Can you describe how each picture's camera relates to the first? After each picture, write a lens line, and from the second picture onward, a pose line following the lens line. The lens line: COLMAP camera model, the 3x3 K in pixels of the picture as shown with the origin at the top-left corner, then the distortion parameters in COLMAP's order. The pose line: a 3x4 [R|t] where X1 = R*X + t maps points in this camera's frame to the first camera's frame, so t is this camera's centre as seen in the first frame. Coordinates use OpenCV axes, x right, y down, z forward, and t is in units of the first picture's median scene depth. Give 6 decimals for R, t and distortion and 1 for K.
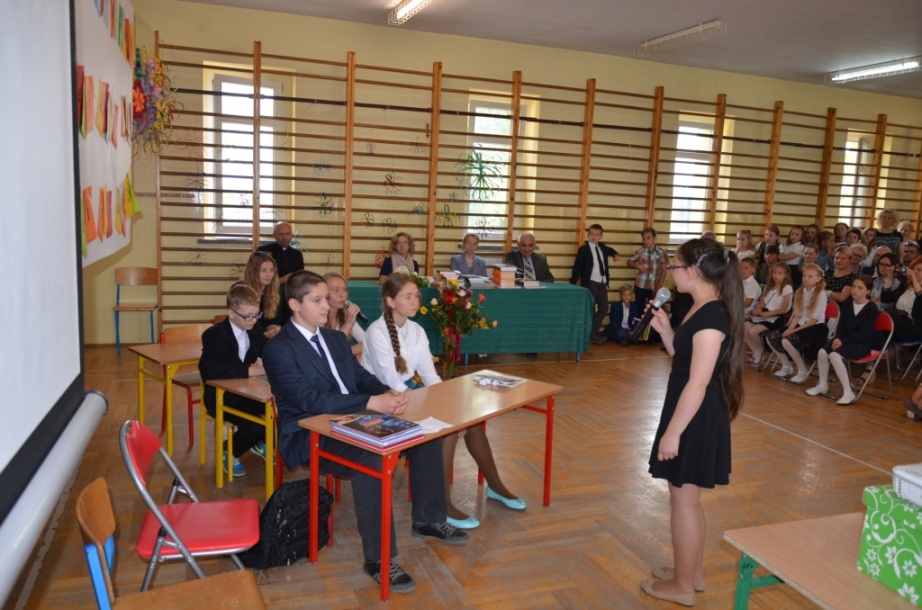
lens RADIAL K [[724.4, 0, 464.7], [0, 724.4, 306.1], [0, 0, 1]] dist [-0.035530, 0.011984]
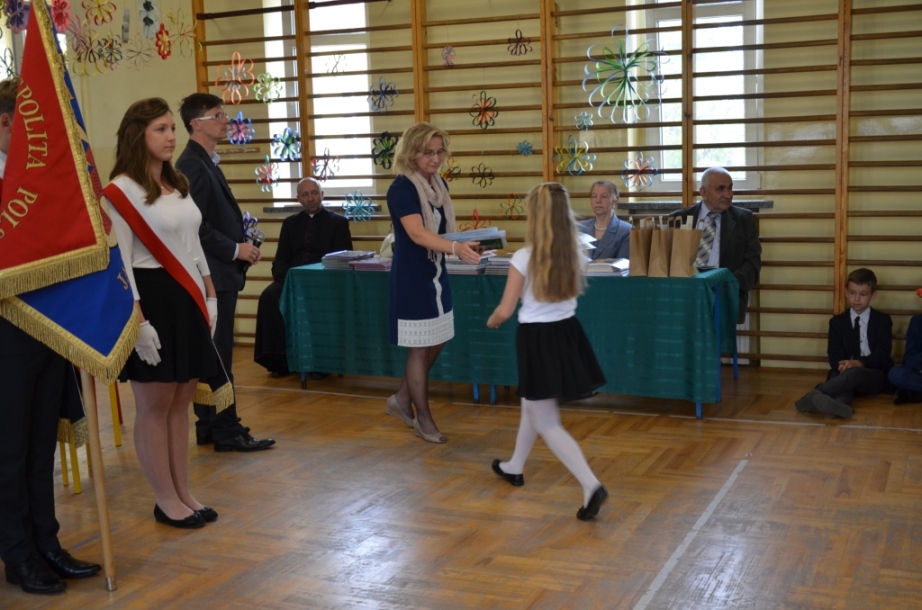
lens RADIAL K [[1180.3, 0, 465.7], [0, 1180.3, 306.2], [0, 0, 1]] dist [-0.008401, 0.000000]
pose [[0.697523, 0.030009, -0.715934, 0.641160], [-0.033534, 0.999395, 0.009219, -0.006845], [0.715777, 0.017577, 0.698108, 0.280847]]
